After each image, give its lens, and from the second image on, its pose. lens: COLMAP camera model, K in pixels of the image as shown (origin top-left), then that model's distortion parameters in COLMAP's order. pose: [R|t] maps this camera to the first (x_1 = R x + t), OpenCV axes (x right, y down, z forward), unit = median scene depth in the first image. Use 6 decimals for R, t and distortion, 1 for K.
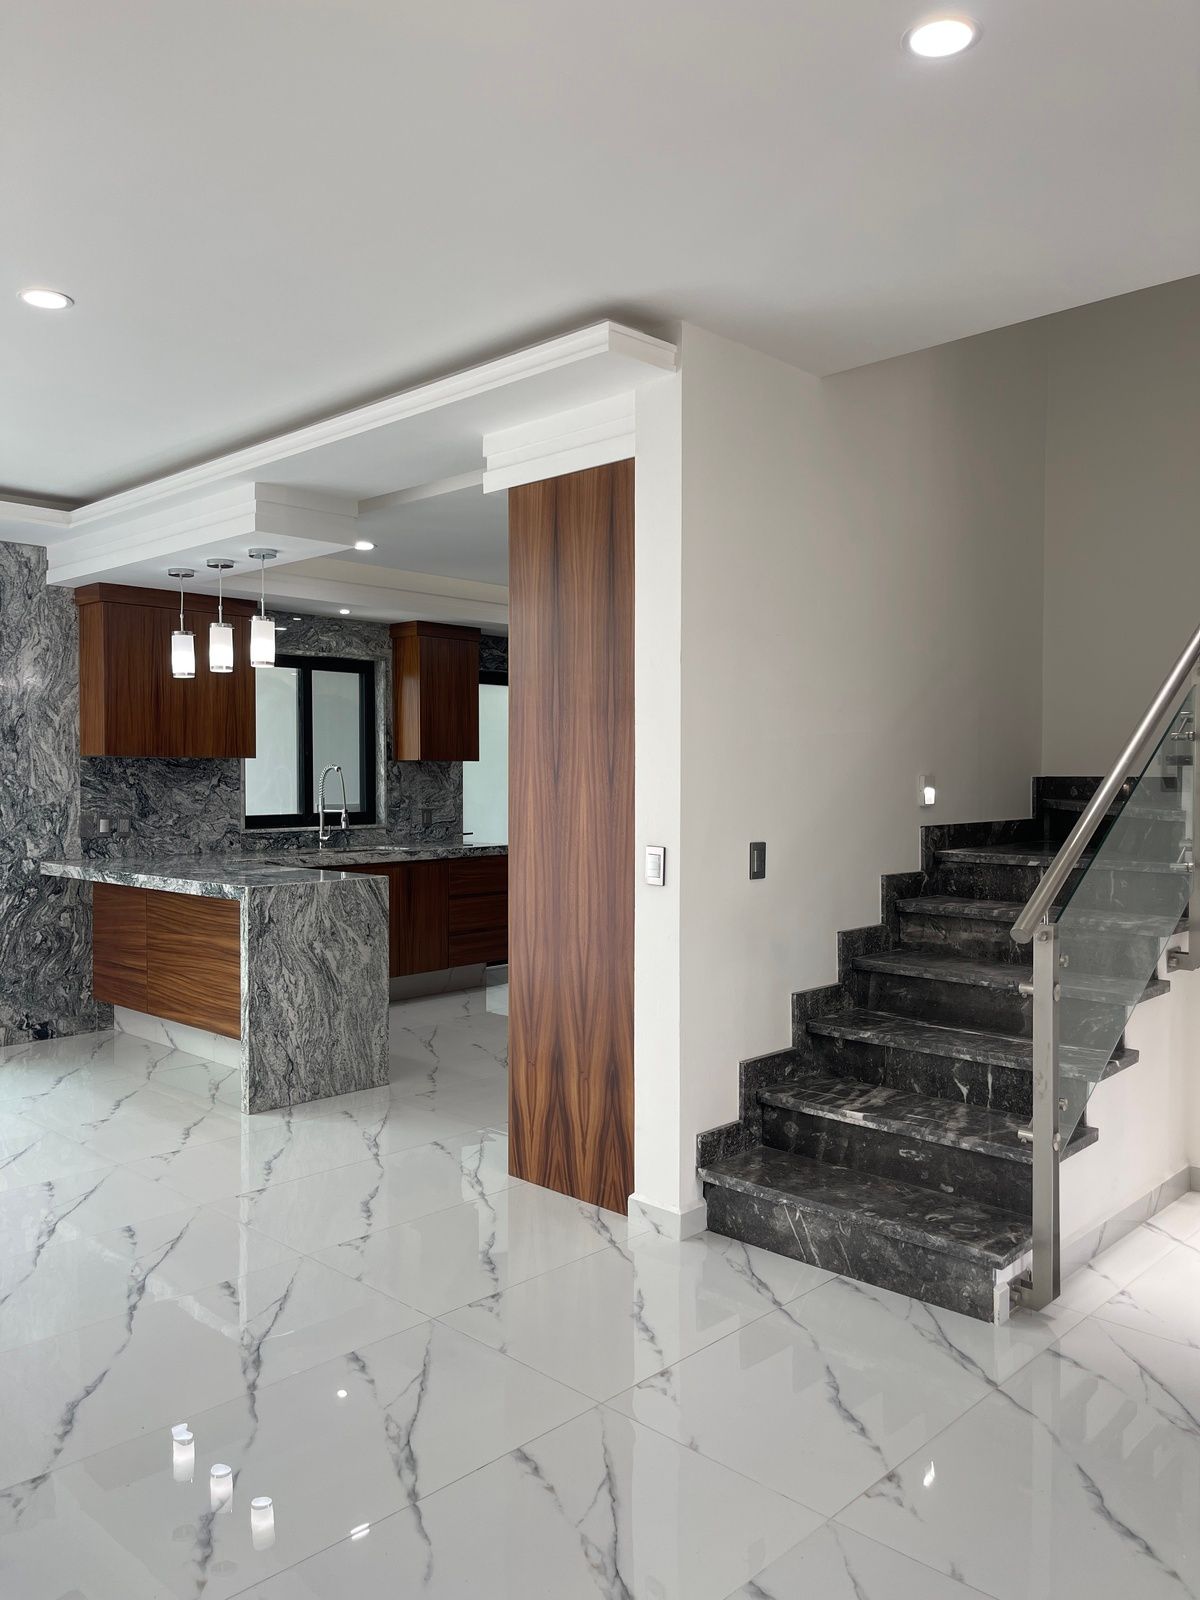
lens RADIAL K [[1214.9, 0, 597.3], [0, 1214.9, 796.5], [0, 0, 1]] dist [0.040240, -0.015314]
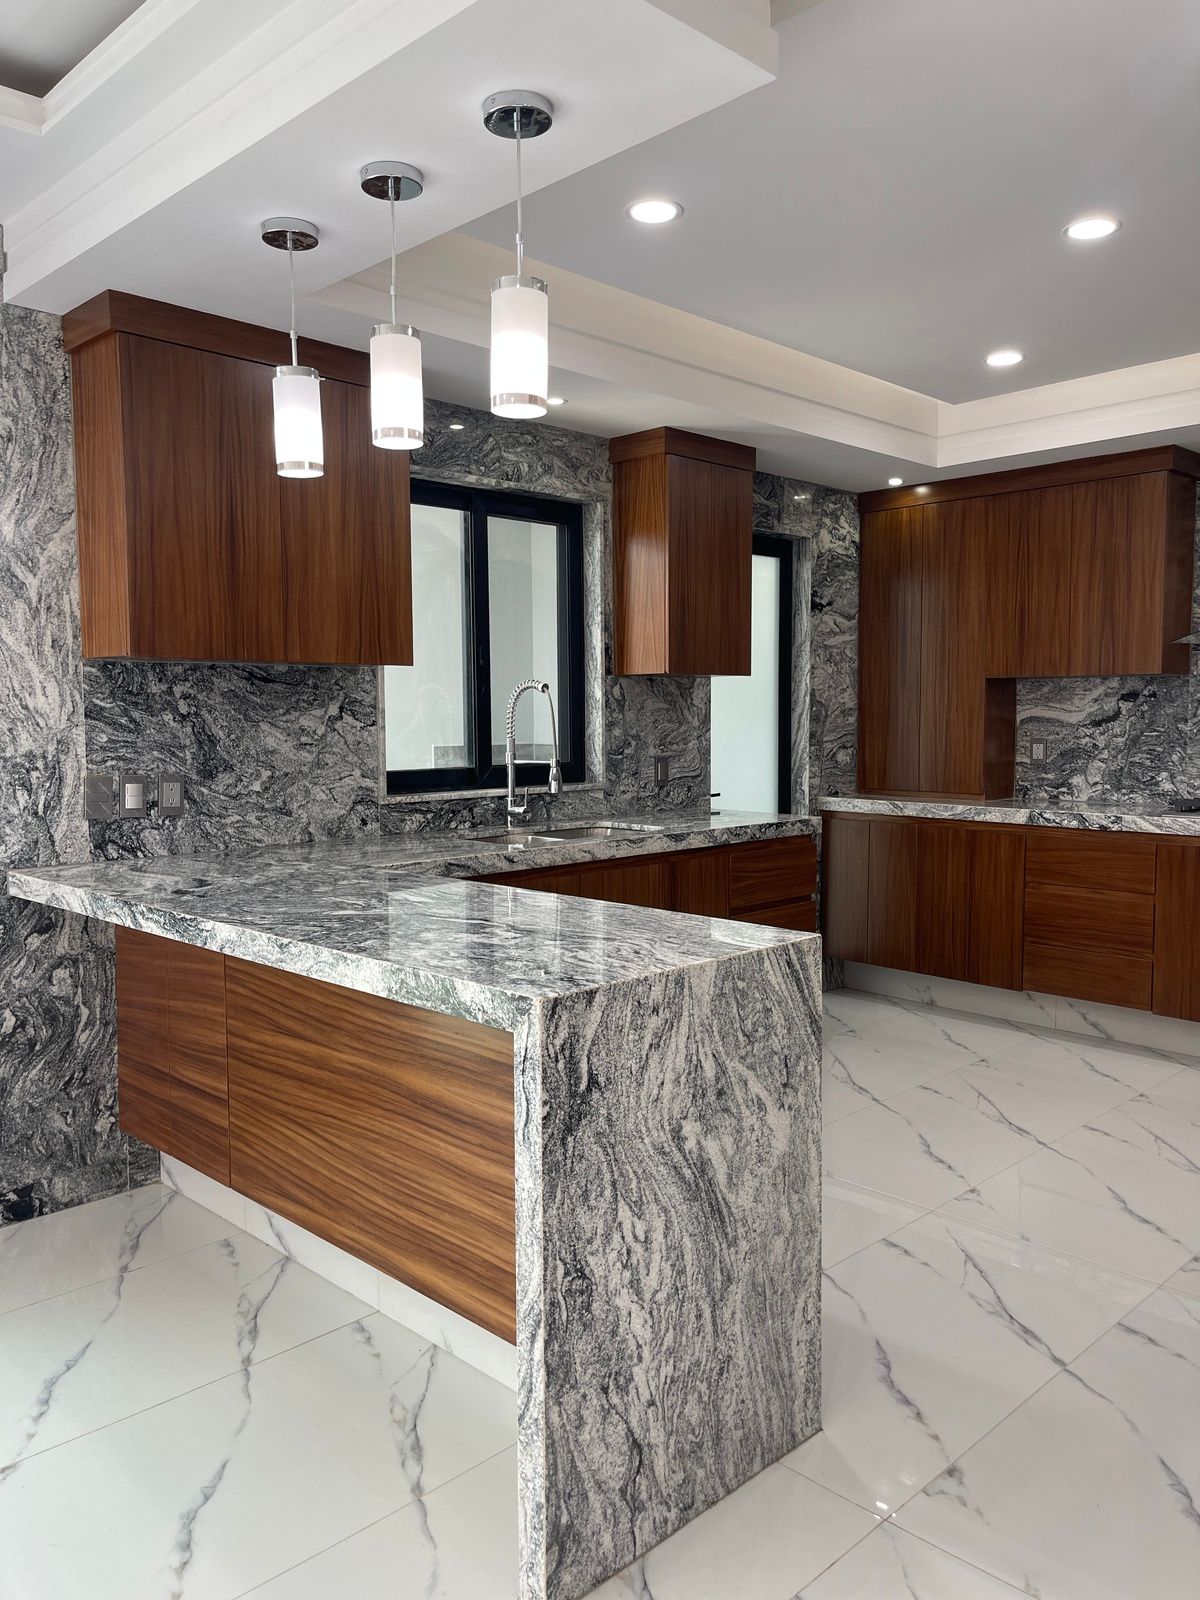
lens RADIAL K [[1214.9, 0, 604.2], [0, 1214.9, 797.1], [0, 0, 1]] dist [0.040240, -0.015314]
pose [[0.999881, -0.002422, -0.015267, -0.201870], [0.003242, 0.998540, 0.053928, -0.002544], [0.015114, -0.053971, 0.998428, 0.500514]]
